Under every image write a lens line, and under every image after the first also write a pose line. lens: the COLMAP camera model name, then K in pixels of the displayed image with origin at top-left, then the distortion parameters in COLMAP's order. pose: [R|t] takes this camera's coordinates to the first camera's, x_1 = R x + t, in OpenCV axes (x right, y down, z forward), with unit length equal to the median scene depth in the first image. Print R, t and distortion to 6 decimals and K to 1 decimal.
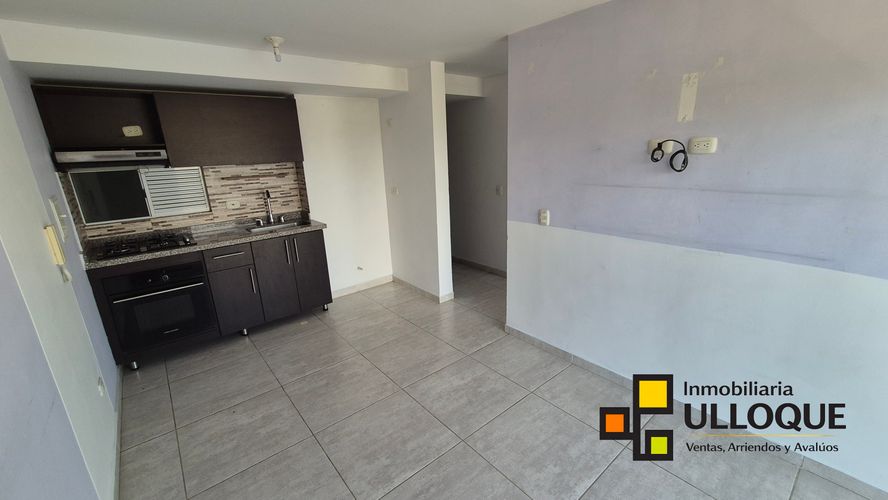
lens RADIAL K [[365.5, 0, 444.7], [0, 365.5, 250.6], [0, 0, 1]] dist [0.000614, 0.000388]
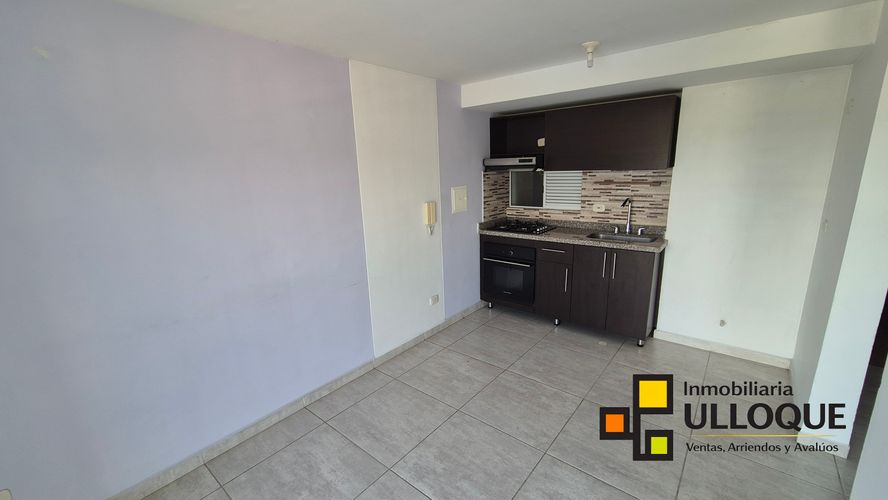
lens RADIAL K [[365.5, 0, 444.7], [0, 365.5, 250.6], [0, 0, 1]] dist [0.000614, 0.000388]
pose [[0.186900, 0.253259, -0.949172, 0.441458], [-0.241052, 0.948482, 0.205610, -0.145717], [0.952346, 0.190371, 0.238320, 0.437770]]
